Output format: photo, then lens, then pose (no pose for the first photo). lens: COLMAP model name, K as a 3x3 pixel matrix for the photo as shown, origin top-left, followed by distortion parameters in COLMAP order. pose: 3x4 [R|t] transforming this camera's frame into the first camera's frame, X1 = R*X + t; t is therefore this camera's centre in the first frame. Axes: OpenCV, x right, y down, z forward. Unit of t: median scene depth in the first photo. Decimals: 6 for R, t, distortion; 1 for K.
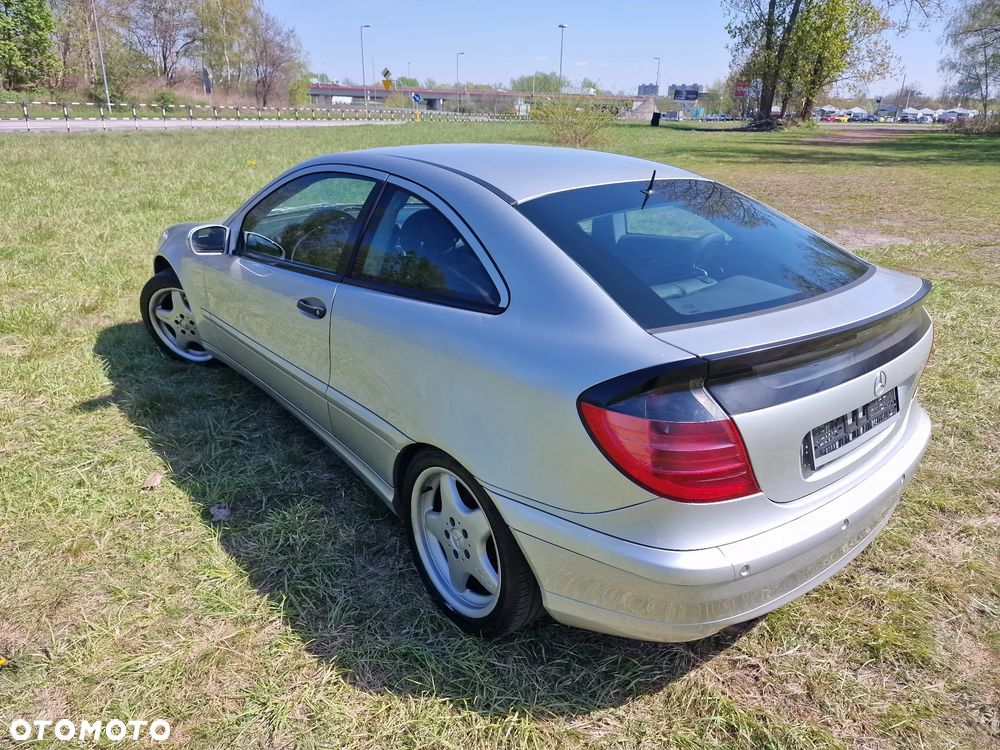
lens RADIAL K [[669.6, 0, 506.3], [0, 669.6, 370.8], [0, 0, 1]] dist [0.068999, -0.054630]
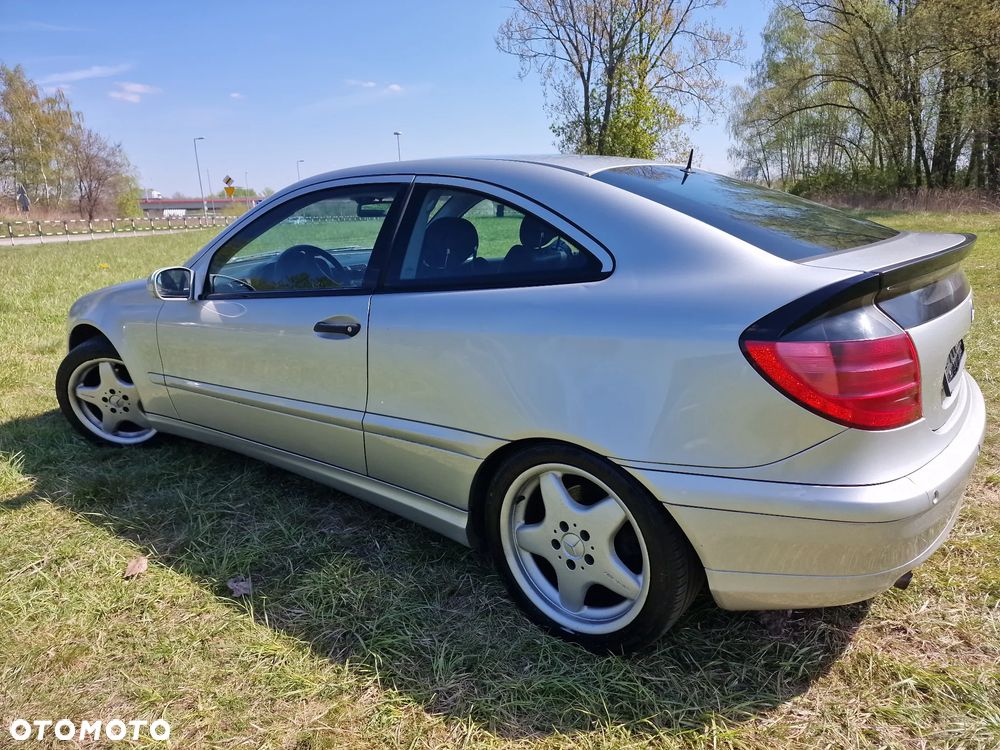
lens RADIAL K [[669.6, 0, 507.8], [0, 669.6, 361.2], [0, 0, 1]] dist [0.068999, -0.054630]
pose [[0.972730, -0.106928, 0.205821, -0.232409], [0.135636, 0.982084, -0.130817, 0.087660], [-0.188146, 0.155167, 0.969806, 0.092671]]
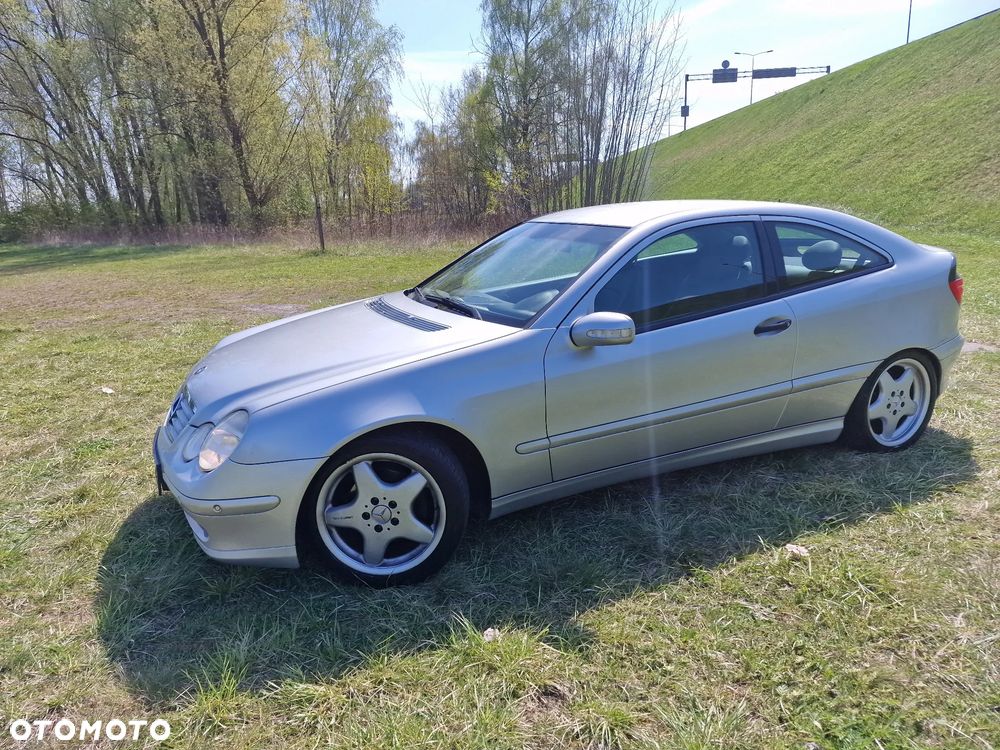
lens RADIAL K [[669.6, 0, 493.7], [0, 669.6, 368.4], [0, 0, 1]] dist [0.068999, -0.054630]
pose [[0.253849, -0.263993, 0.930521, -1.446509], [0.402737, 0.903521, 0.146465, -0.372124], [-0.879411, 0.337575, 0.335677, 0.965517]]
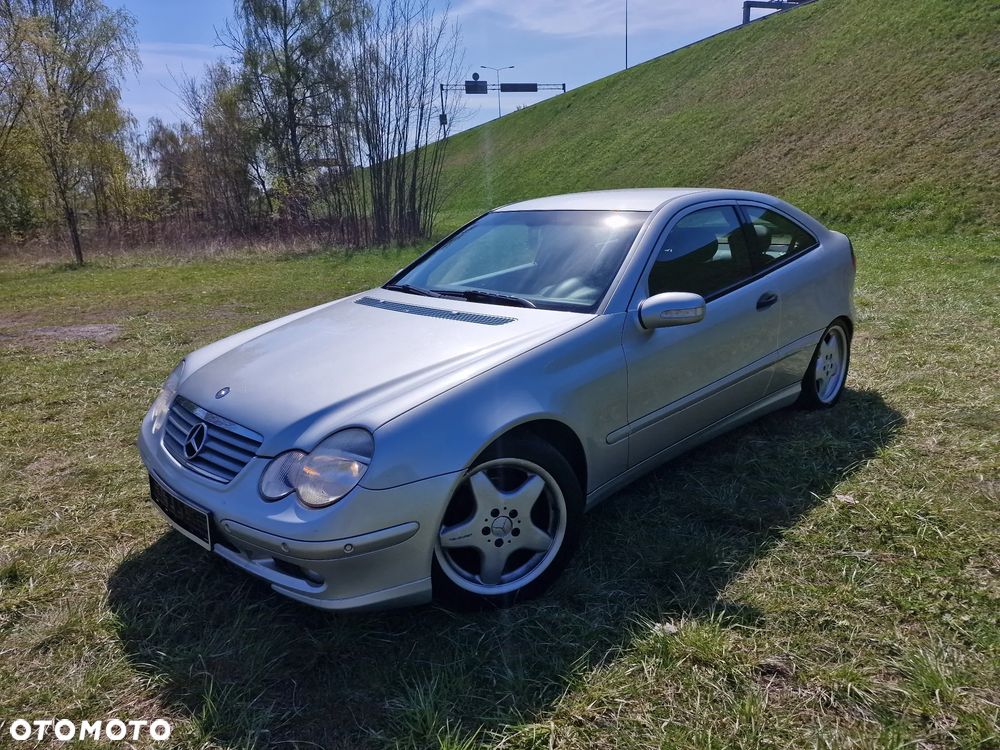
lens RADIAL K [[669.6, 0, 492.3], [0, 669.6, 378.2], [0, 0, 1]] dist [0.068999, -0.054630]
pose [[-0.083785, -0.276081, 0.957475, -1.427721], [0.413975, 0.864371, 0.285461, -0.516976], [-0.906424, 0.420288, 0.041869, 1.366387]]
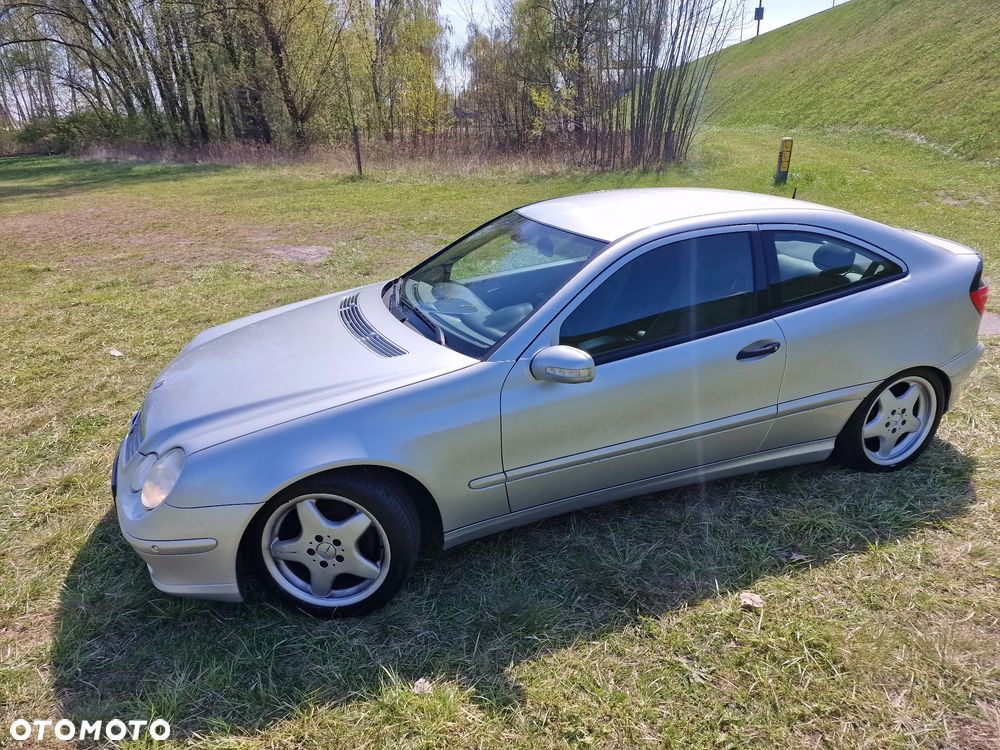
lens RADIAL K [[669.6, 0, 505.2], [0, 669.6, 376.7], [0, 0, 1]] dist [0.068999, -0.054630]
pose [[0.312974, -0.374538, 0.872793, -1.320790], [0.387842, 0.889248, 0.242523, -0.455801], [-0.866963, 0.262603, 0.423573, 0.818452]]
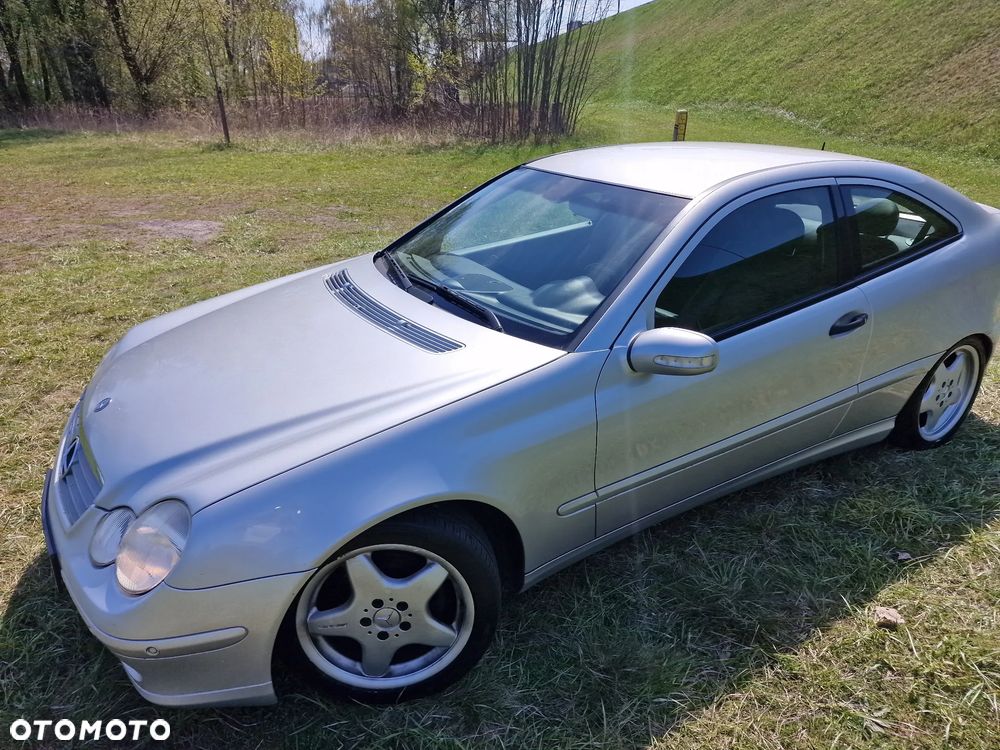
lens RADIAL K [[669.6, 0, 506.3], [0, 669.6, 384.0], [0, 0, 1]] dist [0.068999, -0.054630]
pose [[0.130922, -0.423051, 0.896598, -1.182161], [0.377646, 0.857478, 0.349449, -0.510183], [-0.916648, 0.292846, 0.272026, 1.109396]]
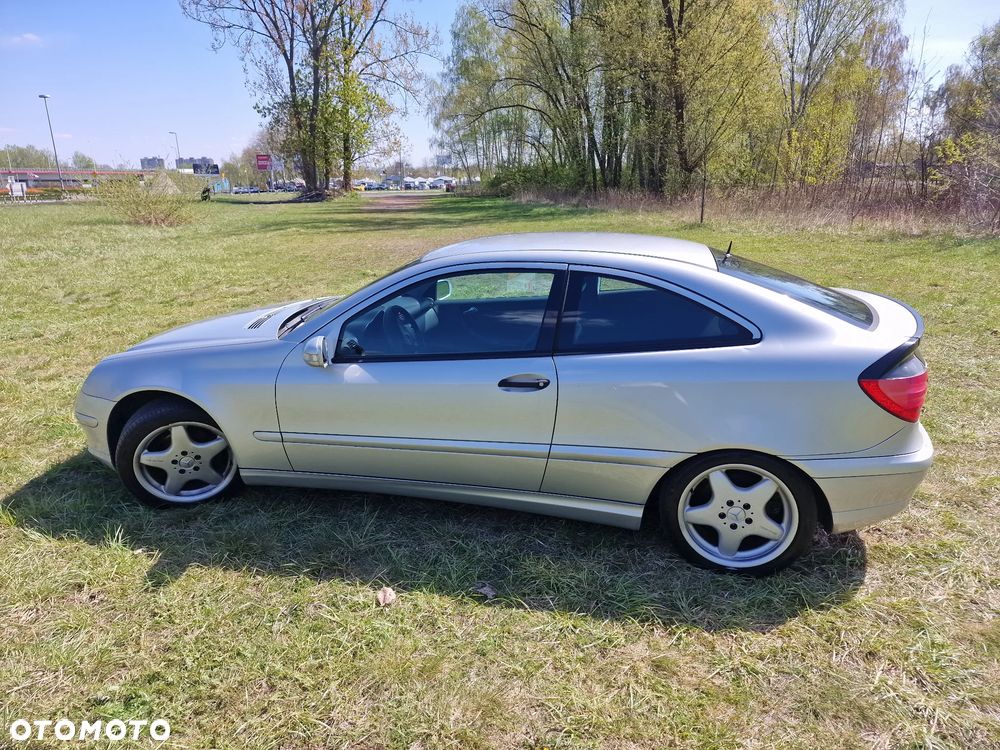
lens RADIAL K [[669.6, 0, 495.2], [0, 669.6, 374.9], [0, 0, 1]] dist [0.068999, -0.054630]
pose [[0.802693, -0.199231, 0.562130, -0.881381], [0.248234, 0.968636, -0.011160, -0.096684], [-0.542276, 0.148498, 0.826973, 0.066571]]
